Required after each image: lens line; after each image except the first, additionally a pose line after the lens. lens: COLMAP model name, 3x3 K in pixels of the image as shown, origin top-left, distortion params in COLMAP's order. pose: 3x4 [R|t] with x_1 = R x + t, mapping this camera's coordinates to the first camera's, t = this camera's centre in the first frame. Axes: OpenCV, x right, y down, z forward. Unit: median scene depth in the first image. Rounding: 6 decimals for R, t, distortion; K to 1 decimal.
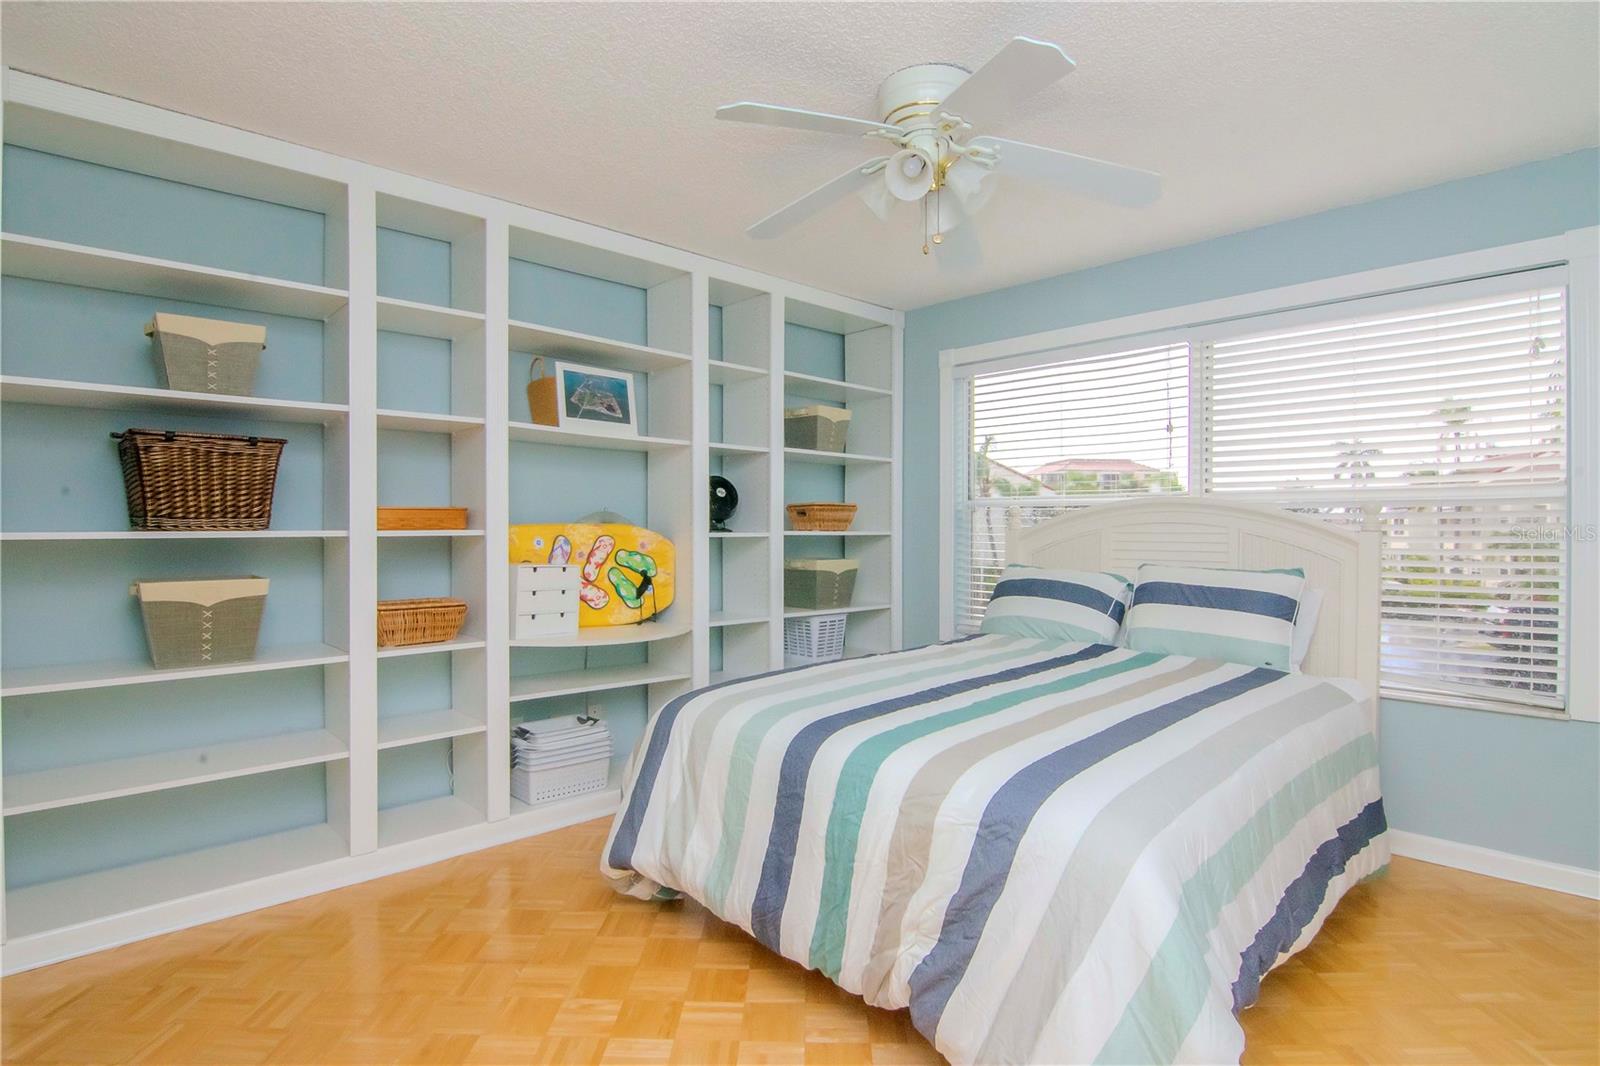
lens RADIAL K [[788.9, 0, 789.1], [0, 788.9, 525.4], [0, 0, 1]] dist [-0.005922, -0.012408]
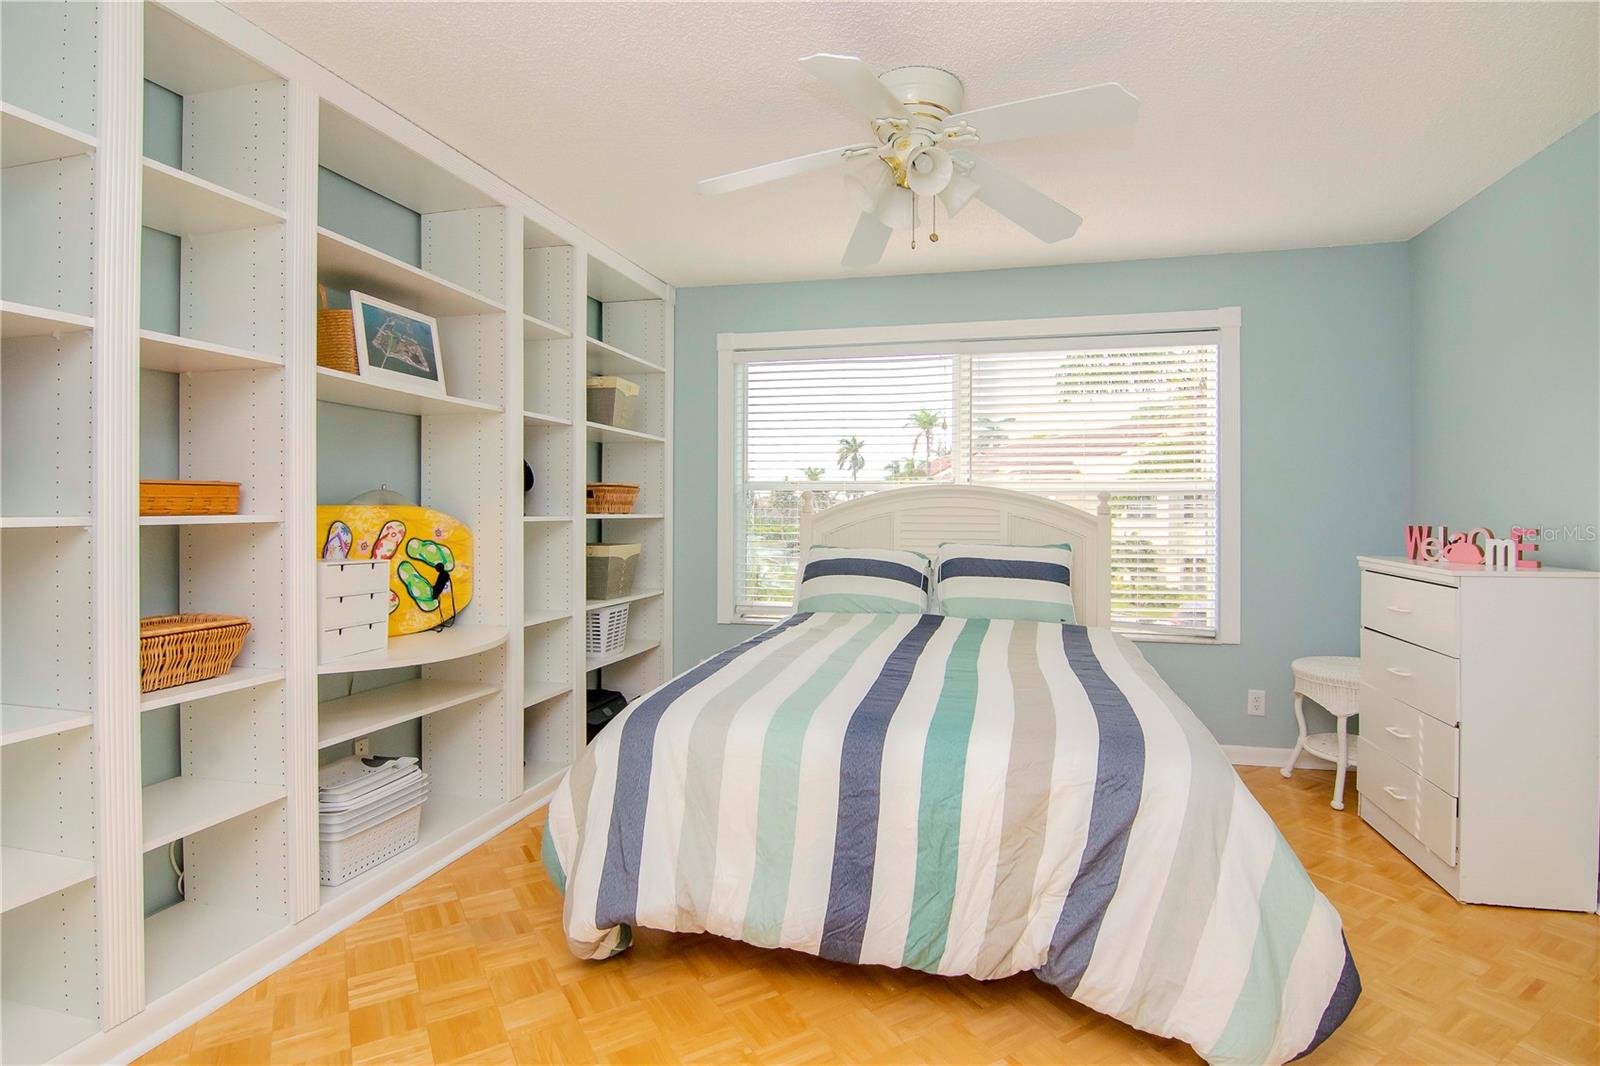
lens RADIAL K [[782.8, 0, 822.2], [0, 782.8, 502.9], [0, 0, 1]] dist [-0.003290, -0.012802]
pose [[0.841867, 0.006298, 0.539648, -0.295124], [-0.003890, 0.999977, -0.005601, -0.002041], [-0.539671, 0.002616, 0.841872, 0.121698]]
